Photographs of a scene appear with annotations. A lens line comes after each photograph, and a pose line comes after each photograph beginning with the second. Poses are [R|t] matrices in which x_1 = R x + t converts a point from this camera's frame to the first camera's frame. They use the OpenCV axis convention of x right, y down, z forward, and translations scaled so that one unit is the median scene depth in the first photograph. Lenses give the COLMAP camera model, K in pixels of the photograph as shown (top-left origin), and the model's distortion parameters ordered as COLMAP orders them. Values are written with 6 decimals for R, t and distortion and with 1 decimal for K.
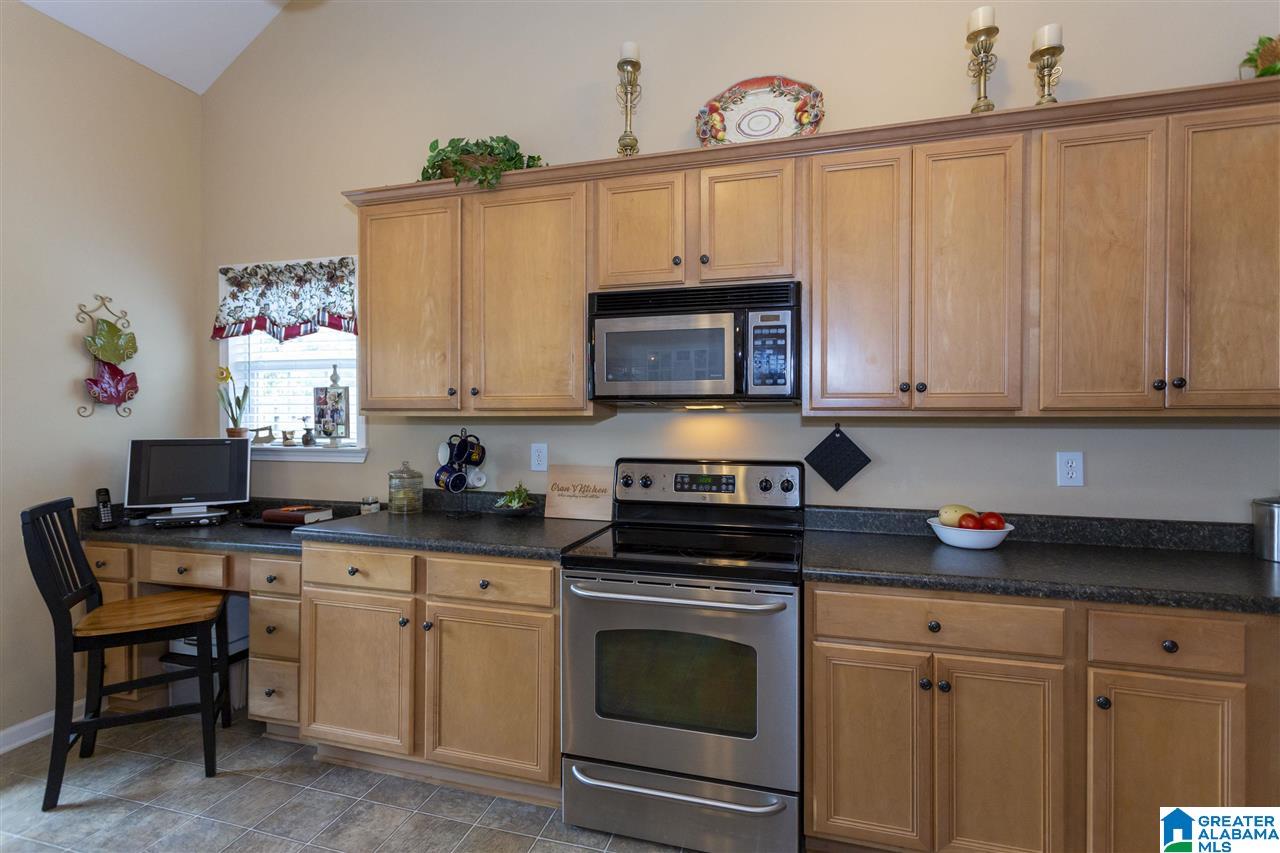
lens RADIAL K [[602.0, 0, 644.7], [0, 602.0, 424.6], [0, 0, 1]] dist [-0.000945, 0.003582]
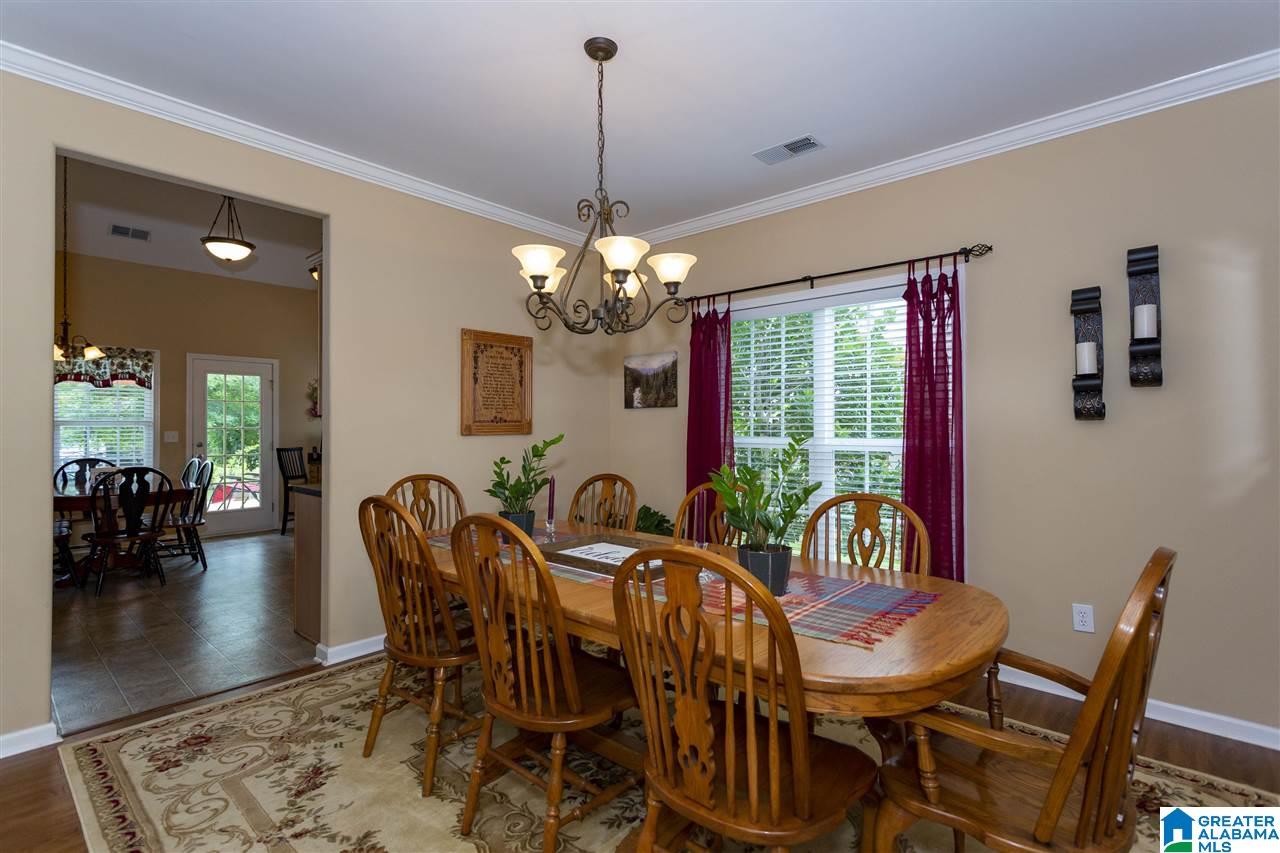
lens RADIAL K [[602.0, 0, 640.6], [0, 602.0, 420.4], [0, 0, 1]] dist [-0.000945, 0.003582]
pose [[0.896268, -0.004211, -0.443492, 2.073927], [-0.002852, 0.999880, -0.015258, 0.023734], [0.443503, 0.014940, 0.896148, -1.035244]]
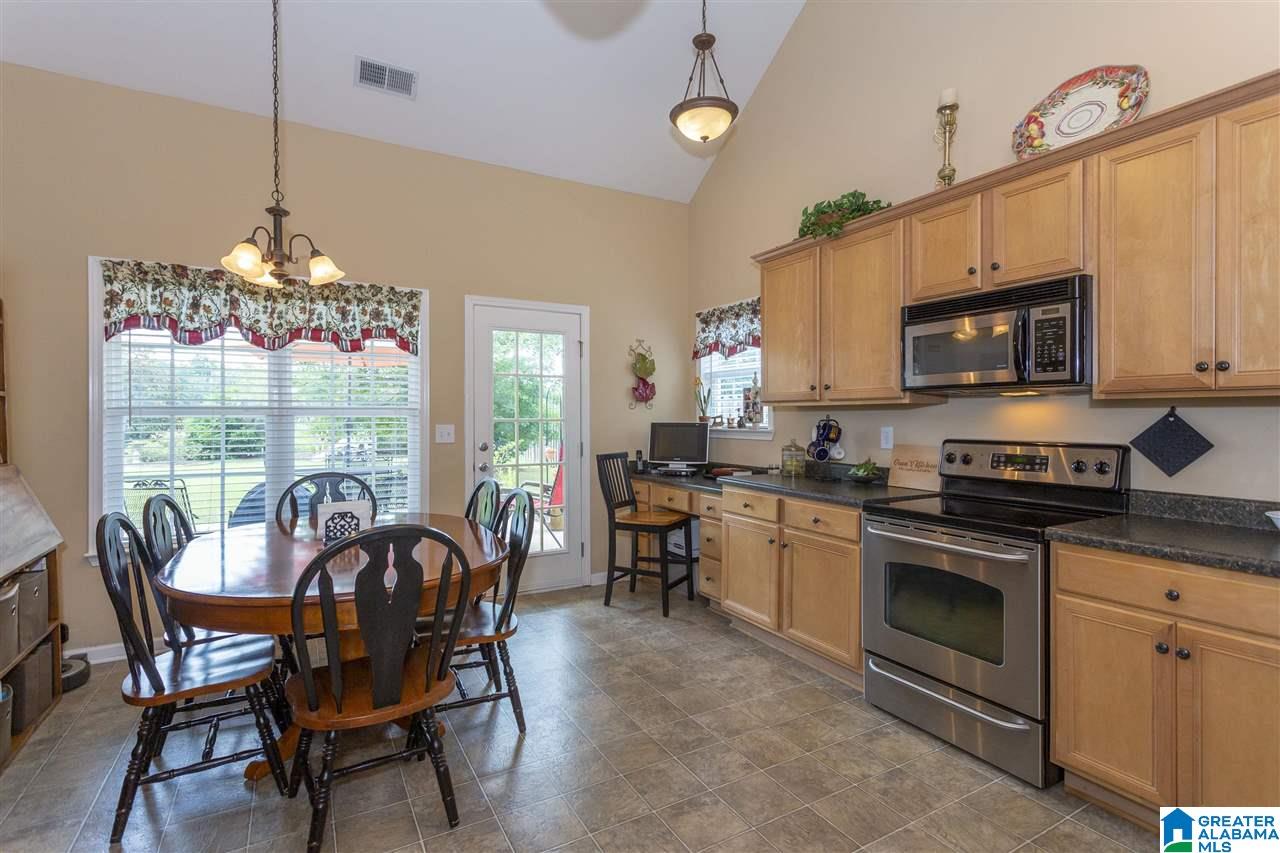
lens RADIAL K [[602.0, 0, 638.6], [0, 602.0, 424.8], [0, 0, 1]] dist [-0.000945, 0.003582]
pose [[0.709062, 0.007698, -0.705104, 0.389429], [-0.004093, 0.999968, 0.006801, 0.024176], [0.705135, -0.001936, 0.709071, -0.280844]]
